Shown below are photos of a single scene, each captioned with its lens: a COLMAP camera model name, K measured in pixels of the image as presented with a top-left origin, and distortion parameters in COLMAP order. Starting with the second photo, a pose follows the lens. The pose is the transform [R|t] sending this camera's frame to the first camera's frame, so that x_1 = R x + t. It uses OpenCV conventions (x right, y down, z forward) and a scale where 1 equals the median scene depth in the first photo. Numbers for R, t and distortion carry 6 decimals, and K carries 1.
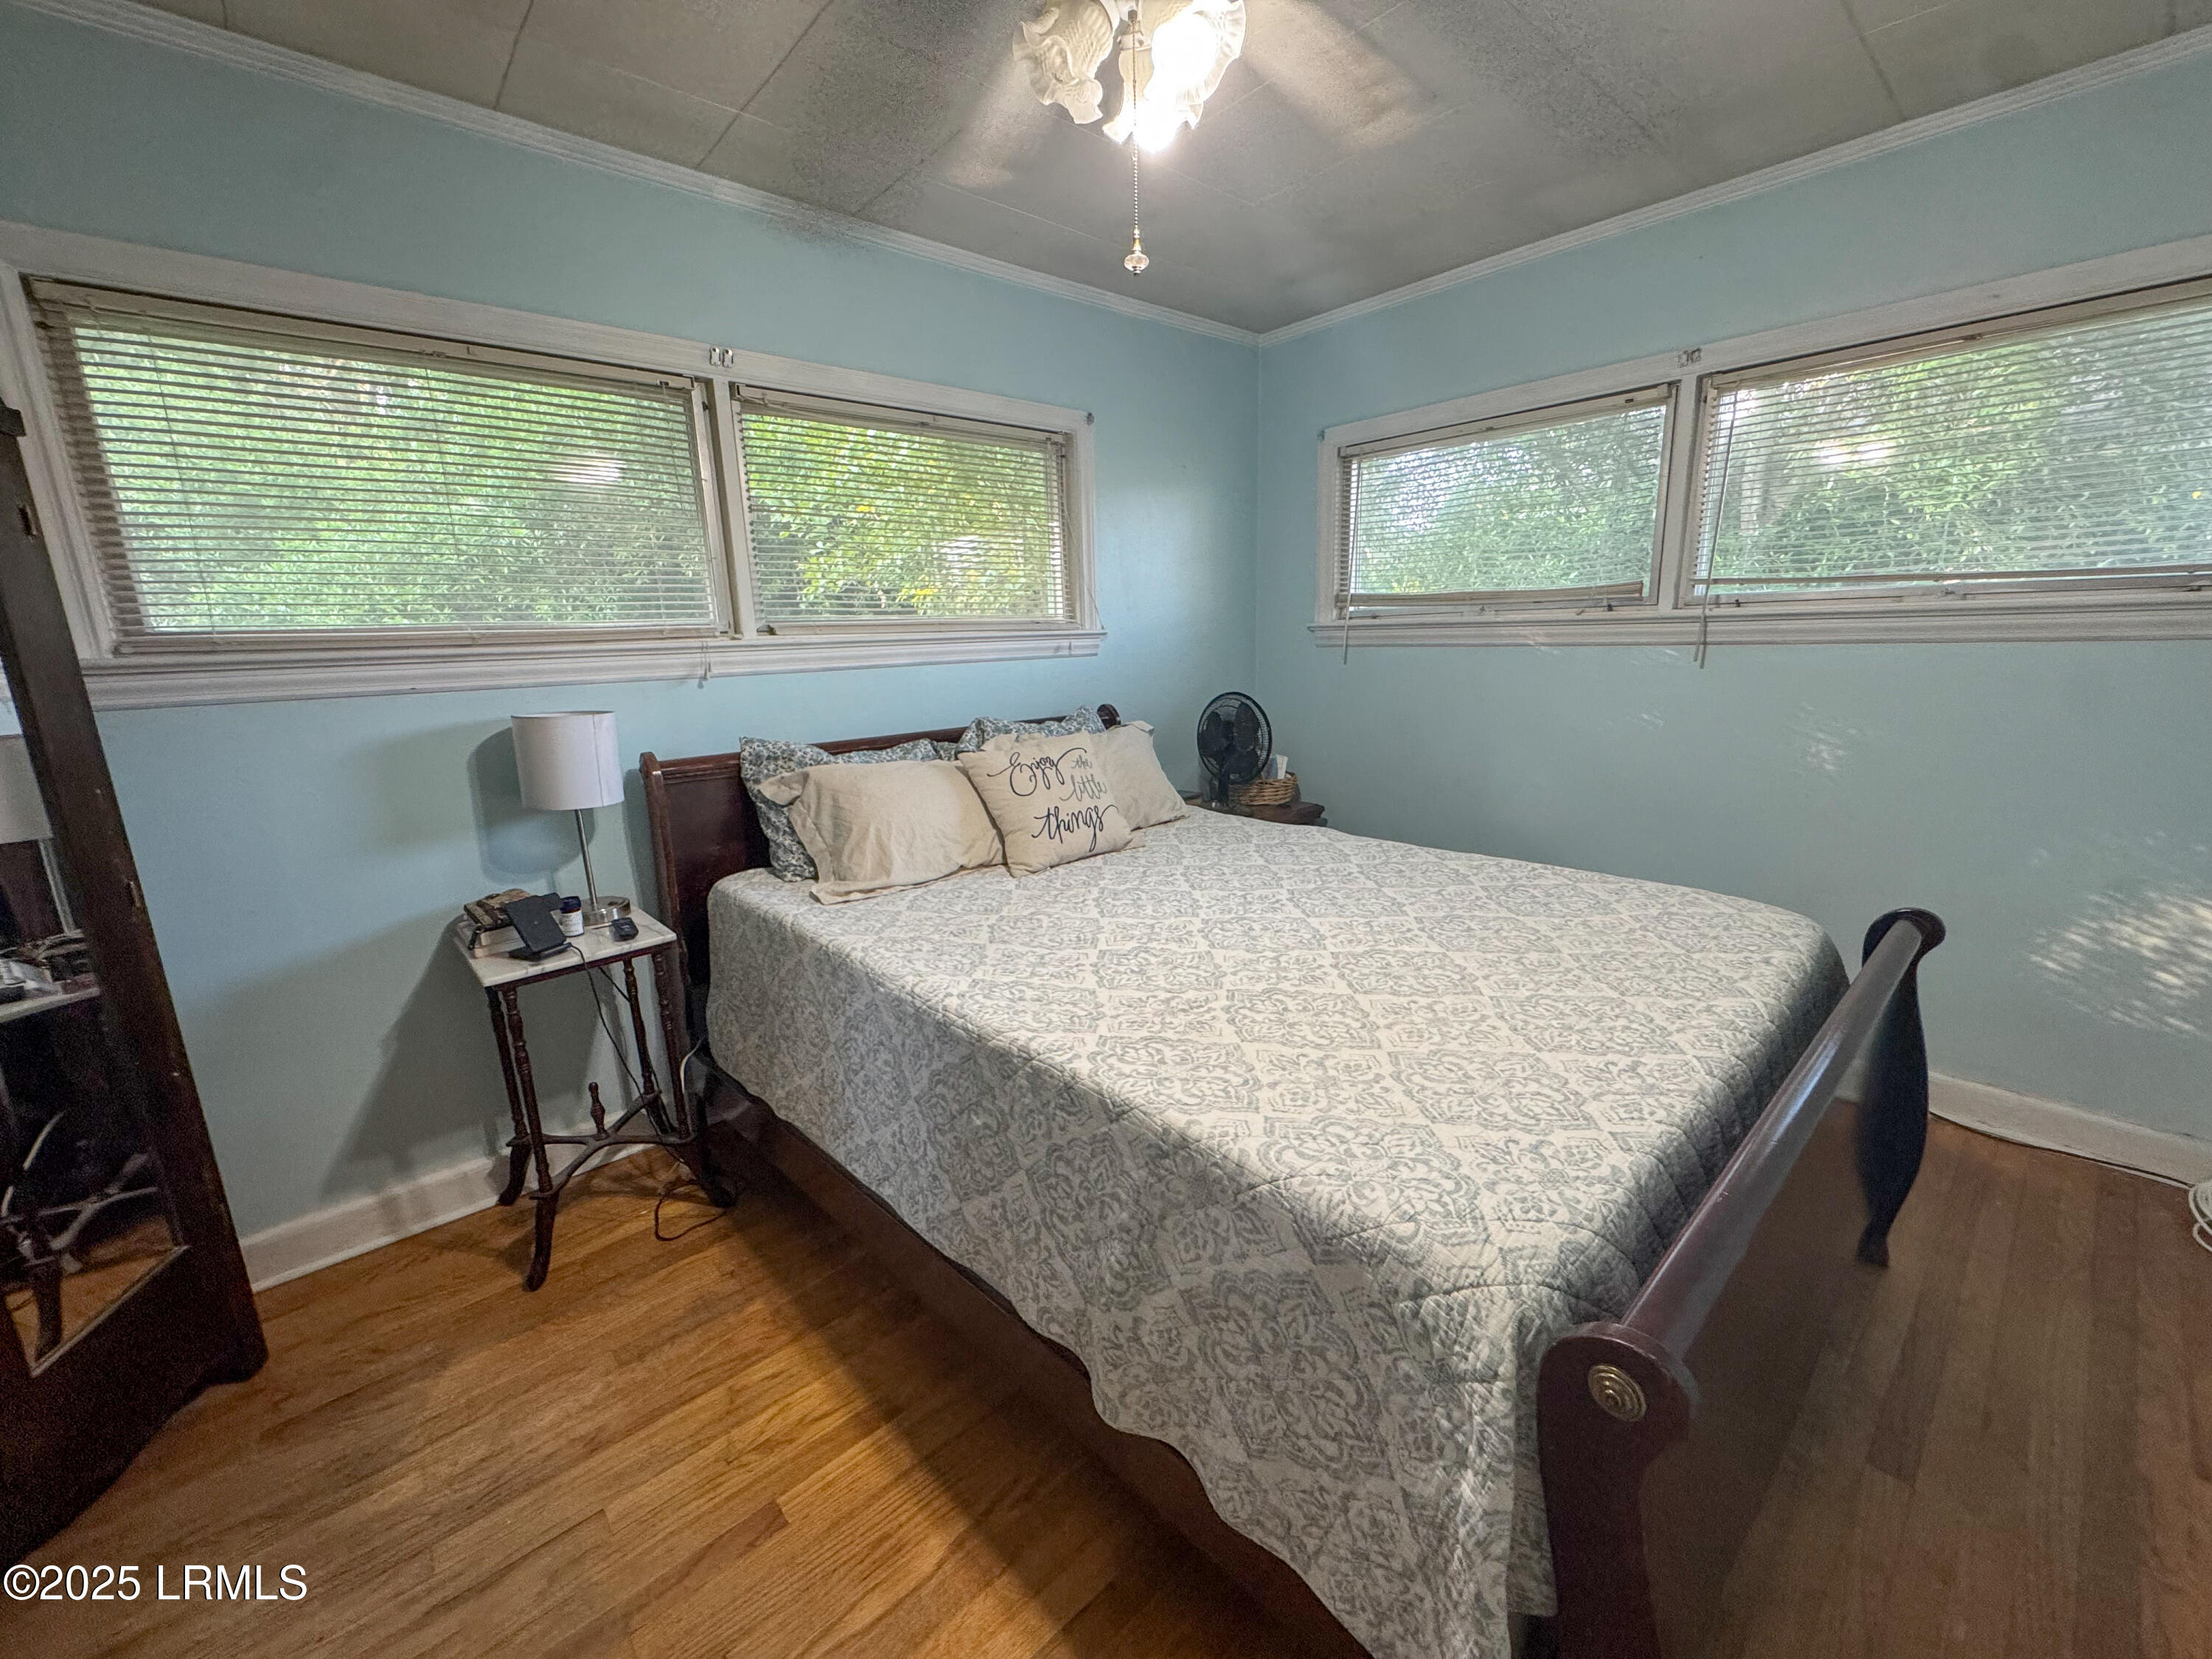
lens RADIAL K [[886.2, 0, 1099.7], [0, 886.2, 833.9], [0, 0, 1]] dist [-0.004438, 0.000887]
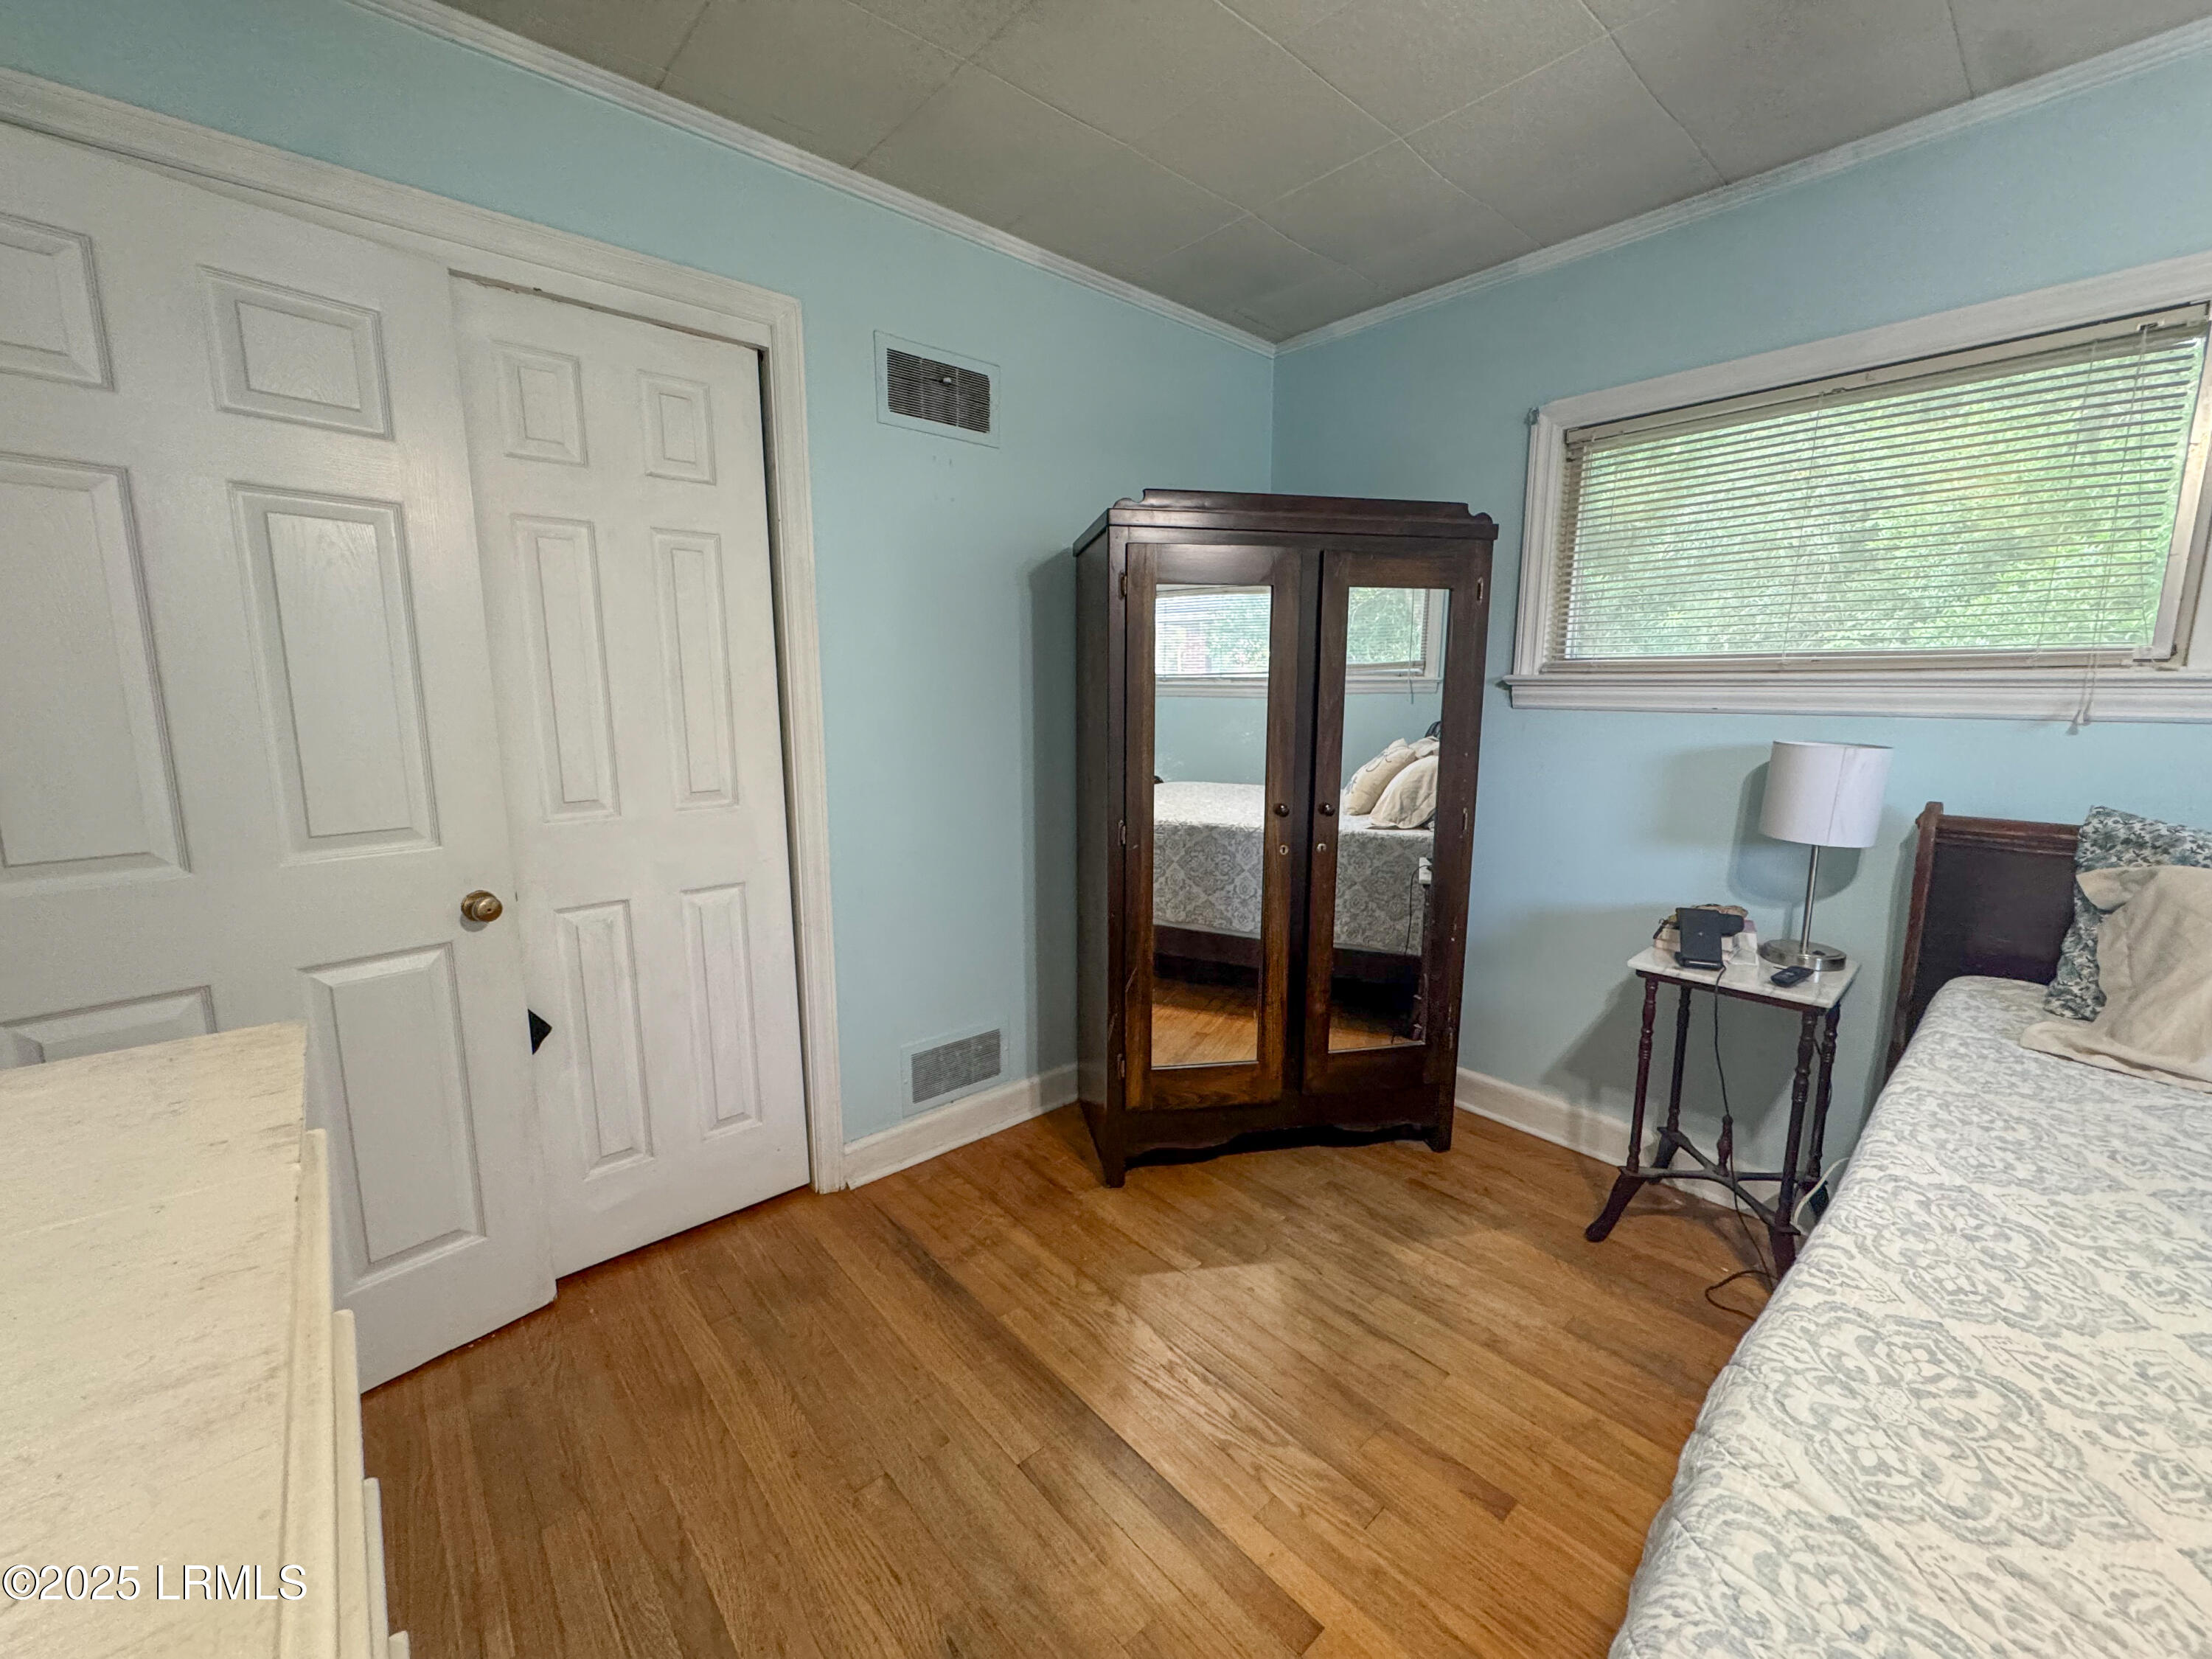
lens RADIAL K [[886.2, 0, 1095.0], [0, 886.2, 826.9], [0, 0, 1]] dist [-0.004438, 0.000887]
pose [[-0.006064, 0.190154, -0.981735, 0.357082], [-0.221740, 0.957057, 0.186744, -0.055585], [0.975087, 0.218822, 0.036361, 0.225256]]
